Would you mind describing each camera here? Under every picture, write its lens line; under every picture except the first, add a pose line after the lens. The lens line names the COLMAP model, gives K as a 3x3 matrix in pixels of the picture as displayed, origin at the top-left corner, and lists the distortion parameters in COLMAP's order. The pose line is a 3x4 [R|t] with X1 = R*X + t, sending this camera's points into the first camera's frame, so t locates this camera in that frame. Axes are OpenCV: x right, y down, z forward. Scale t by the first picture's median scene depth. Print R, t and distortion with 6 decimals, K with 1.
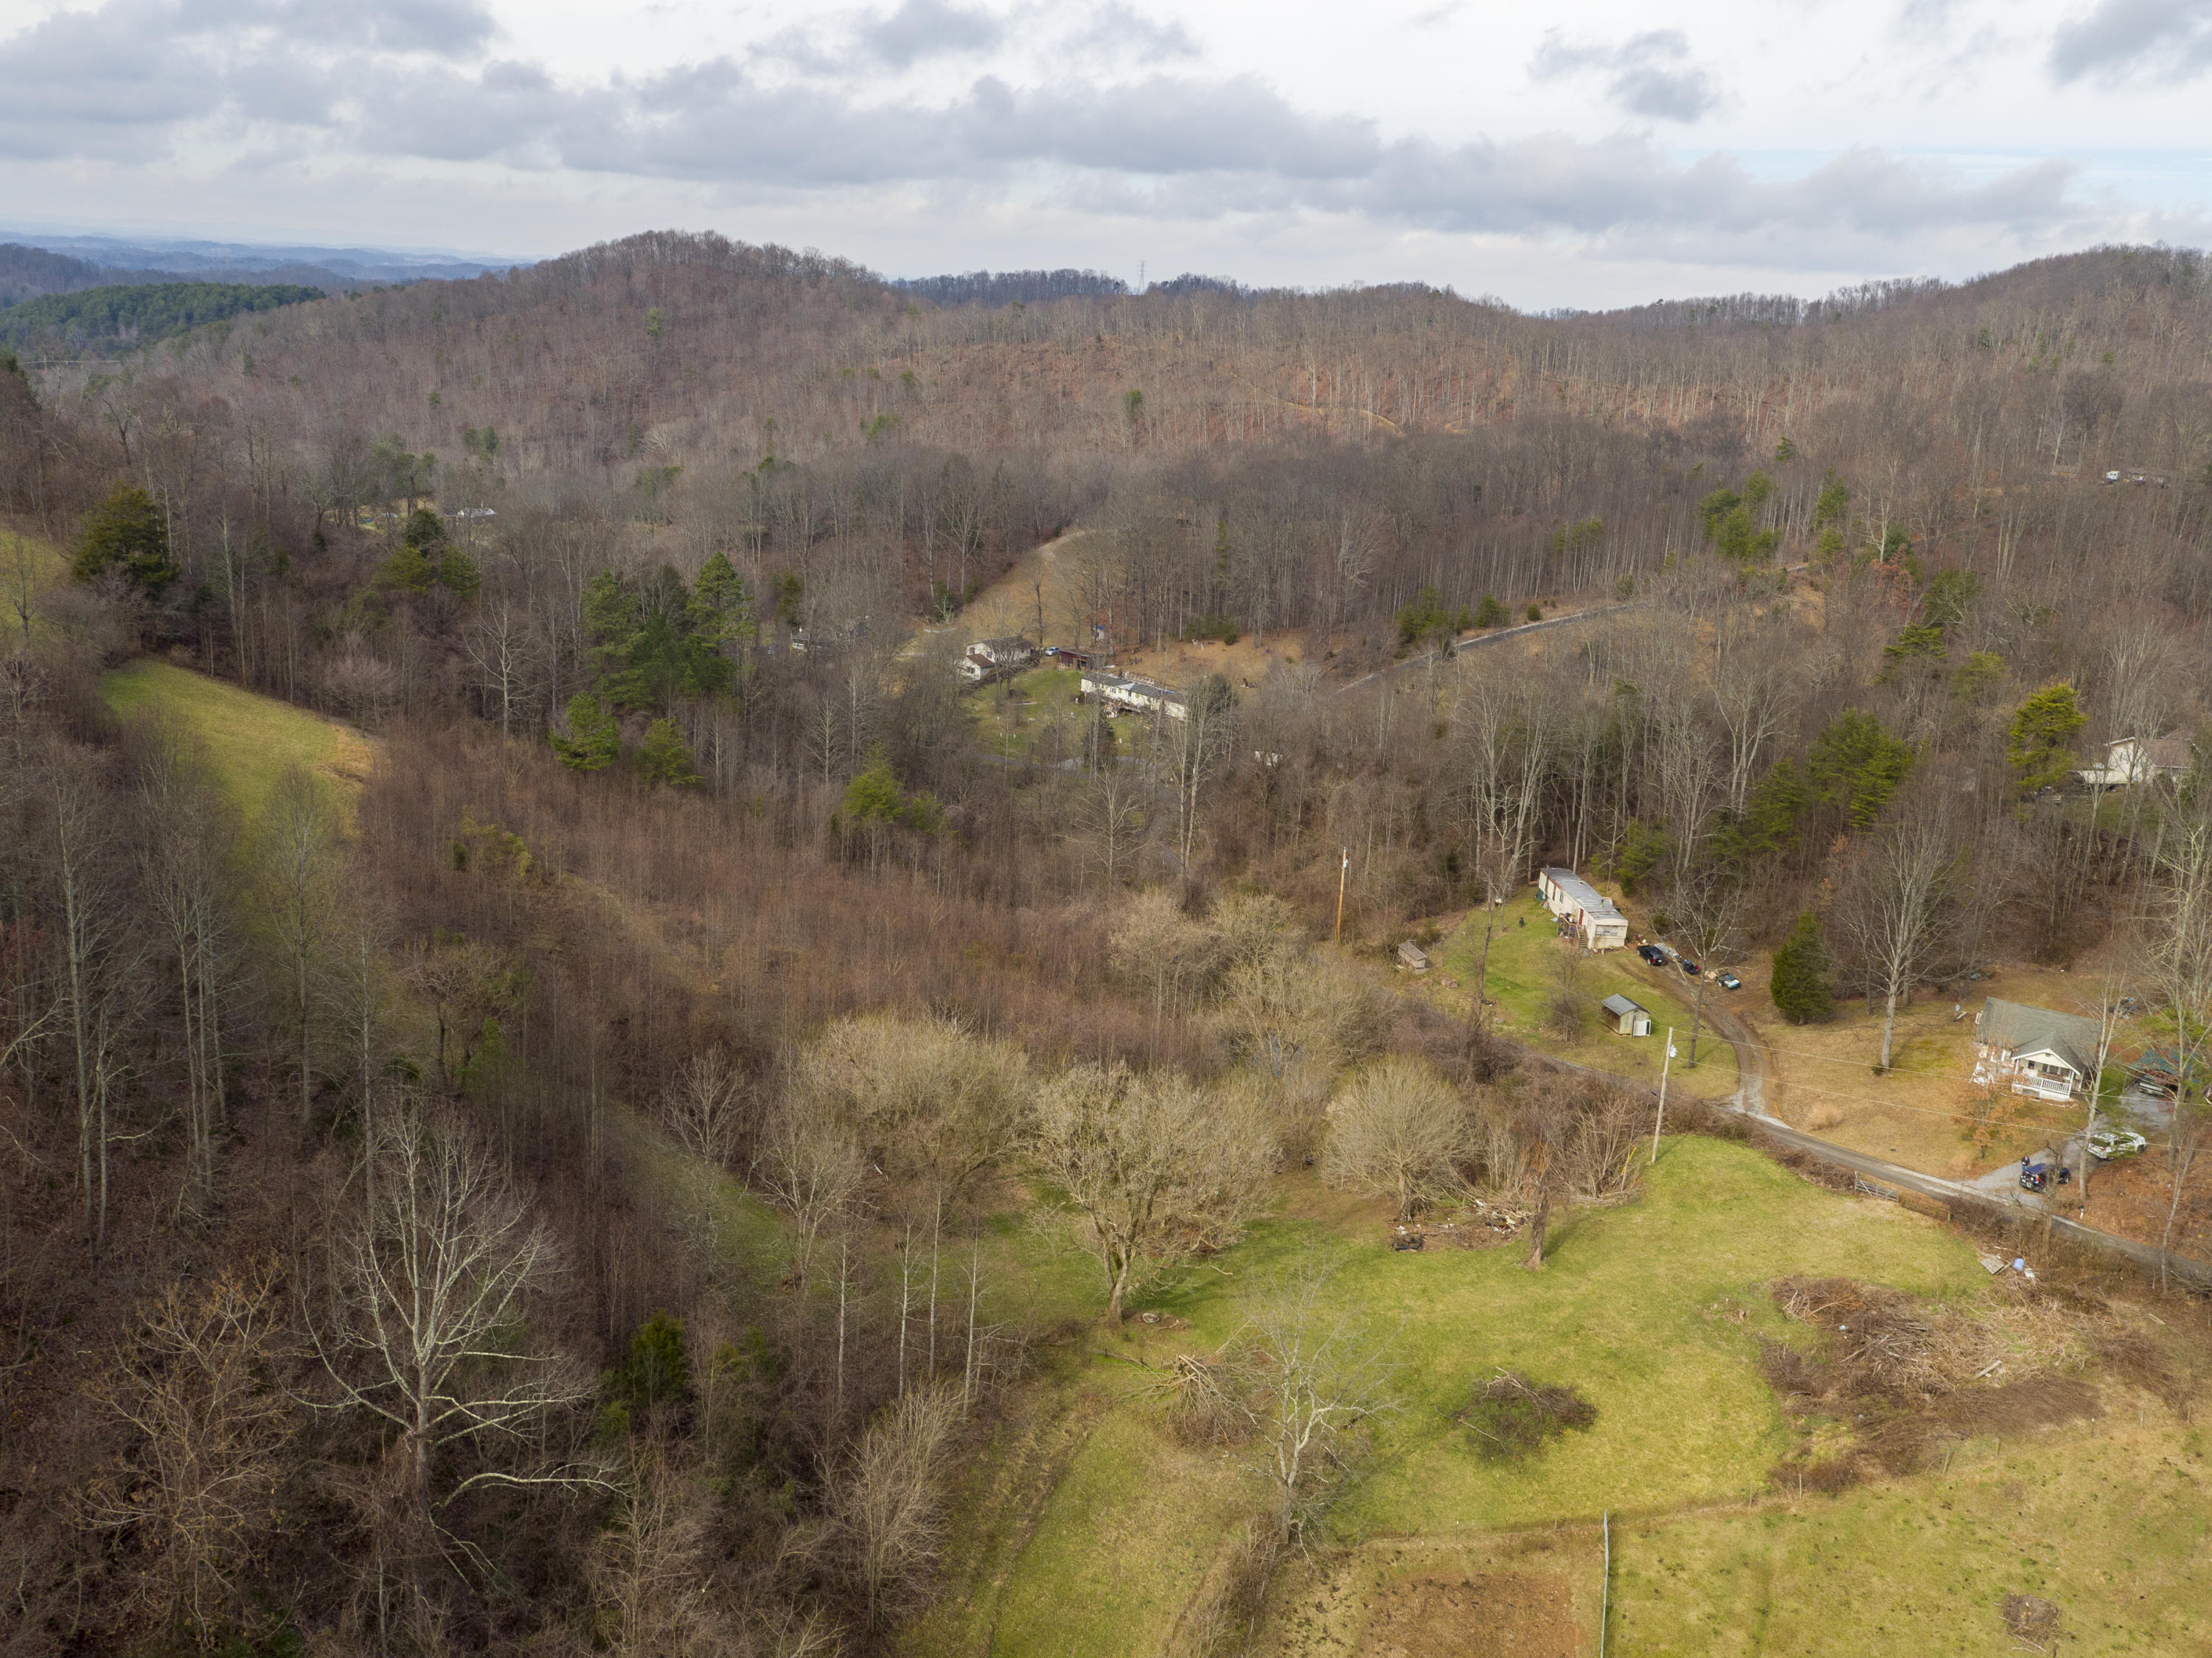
lens RADIAL K [[2104.5, 0, 1097.1], [0, 2104.5, 821.4], [0, 0, 1]] dist [0.001532, 0.000000]
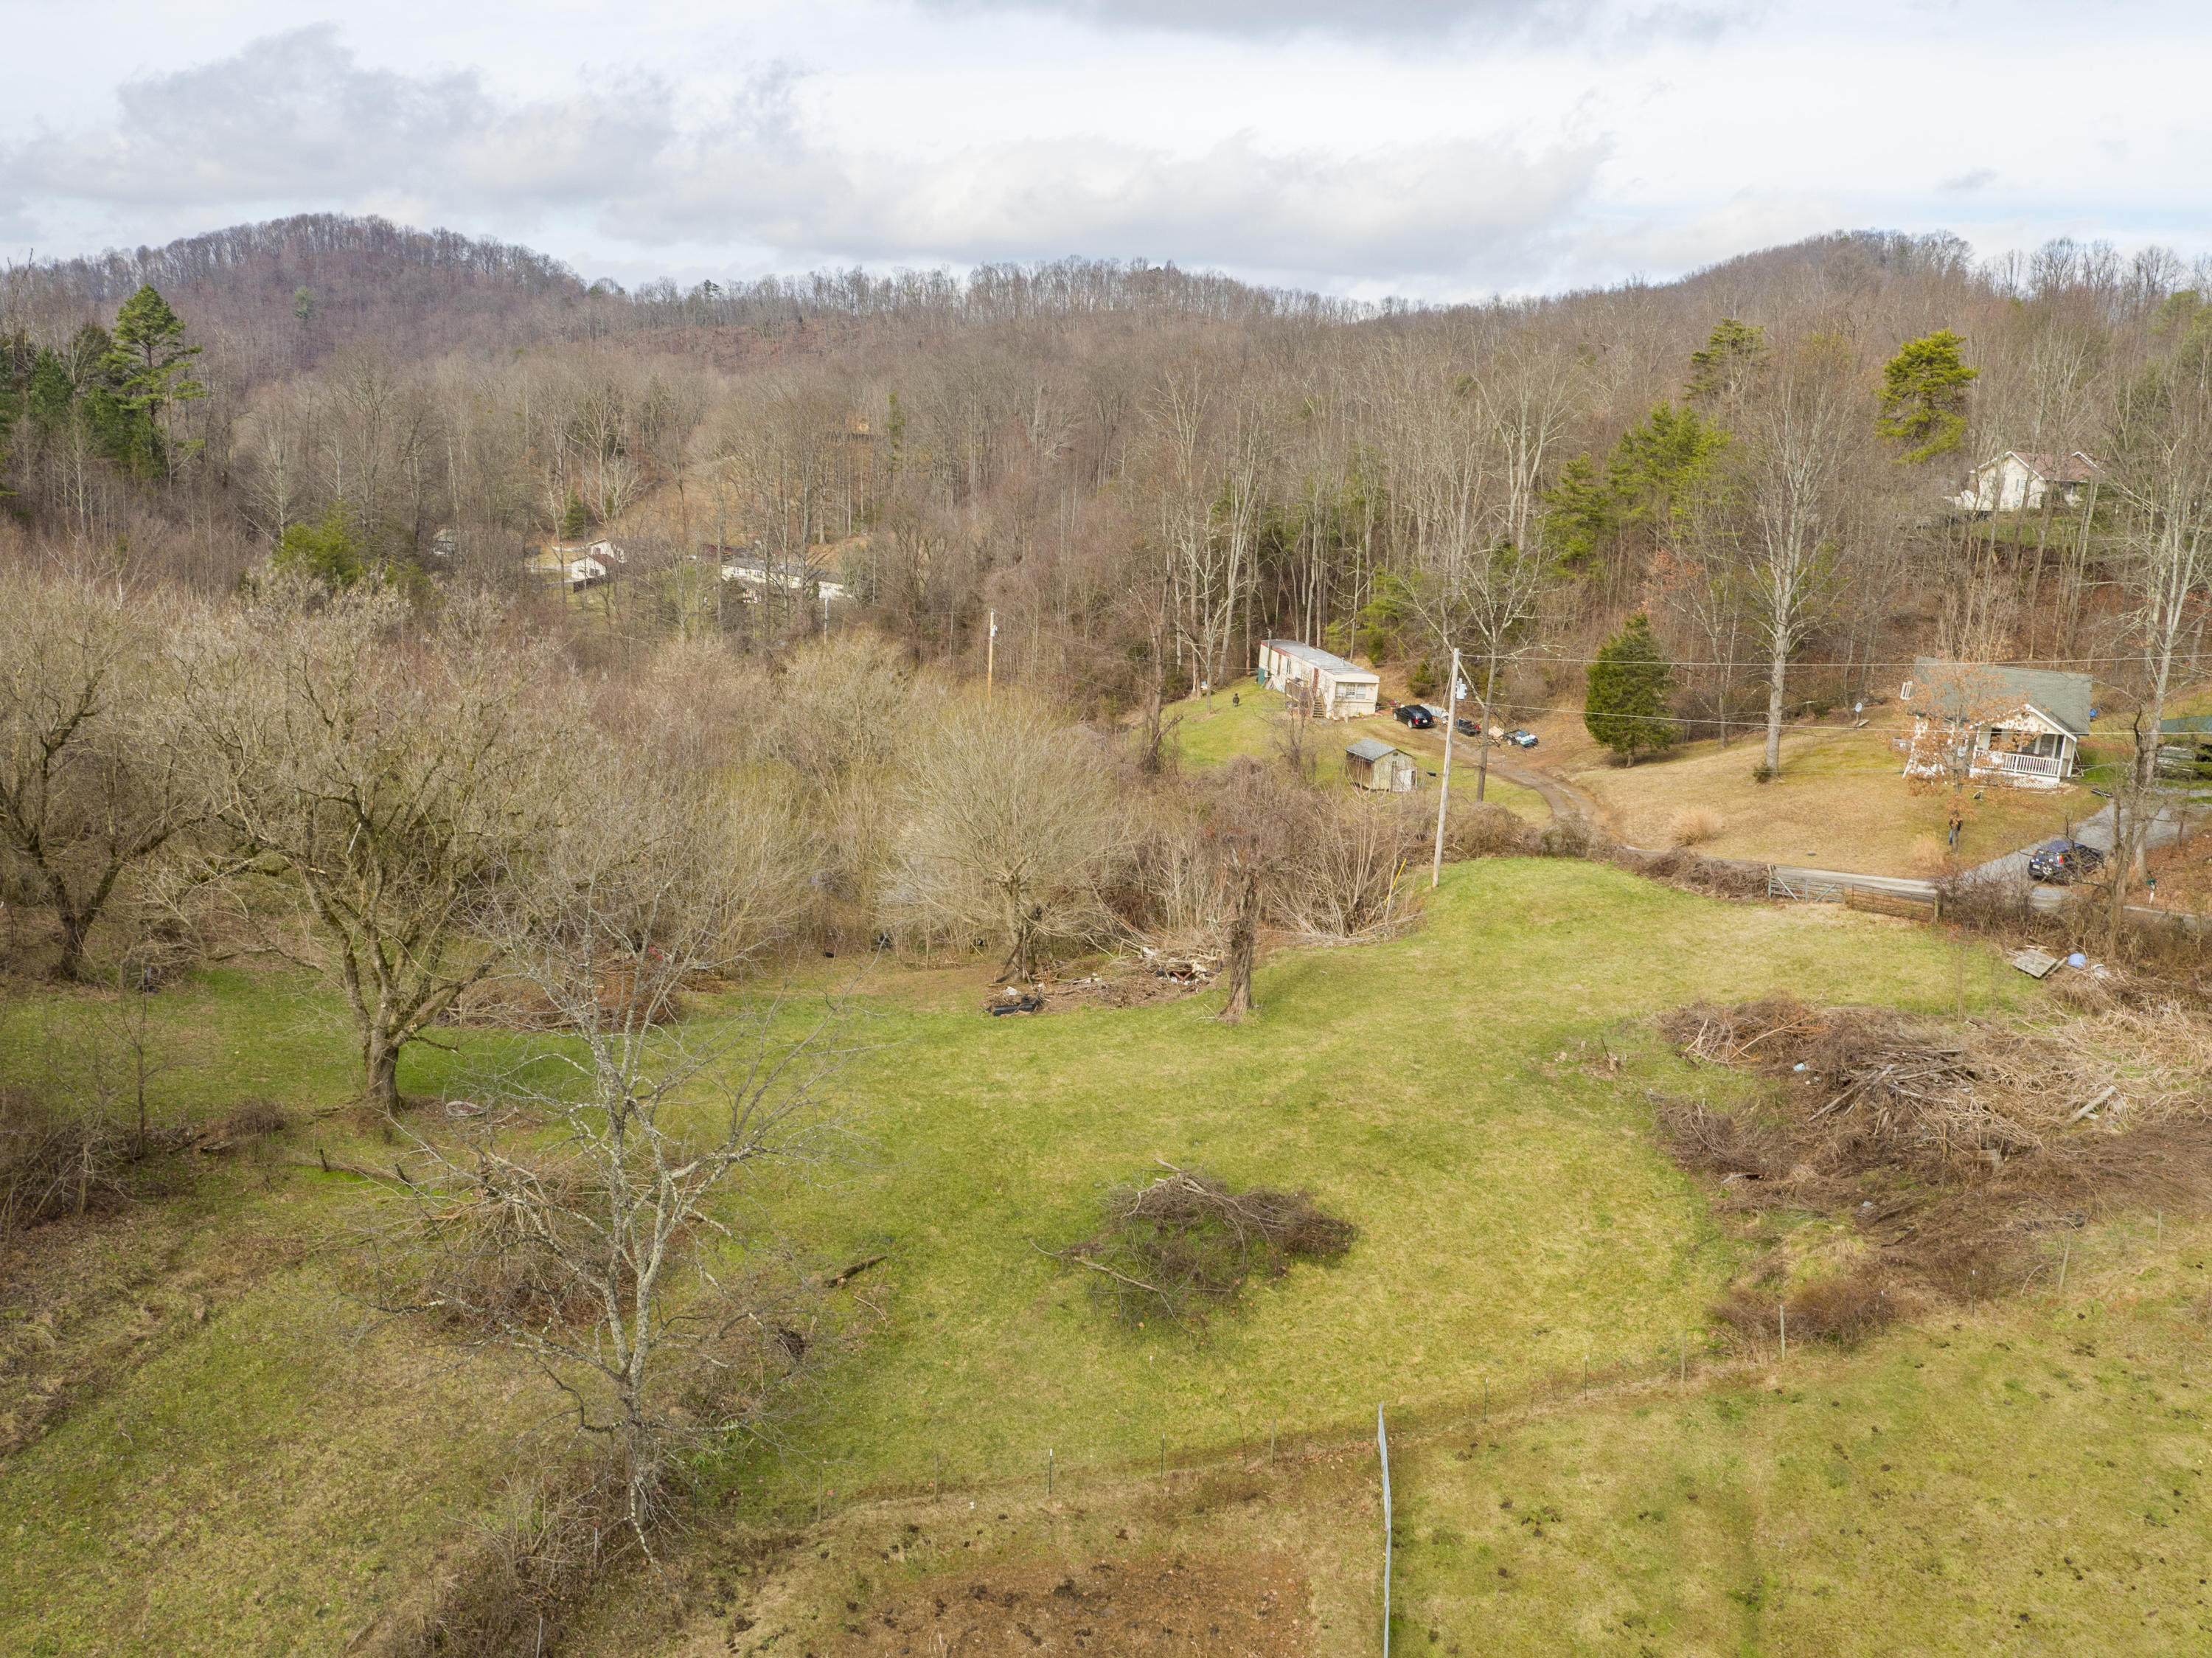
lens RADIAL K [[2104.5, 0, 1116.9], [0, 2104.5, 832.6], [0, 0, 1]] dist [0.001532, 0.000000]
pose [[0.991618, -0.030392, 0.125581, 0.121382], [0.033920, 0.999085, -0.026056, 0.196173], [-0.124675, 0.030097, 0.991741, 0.508675]]
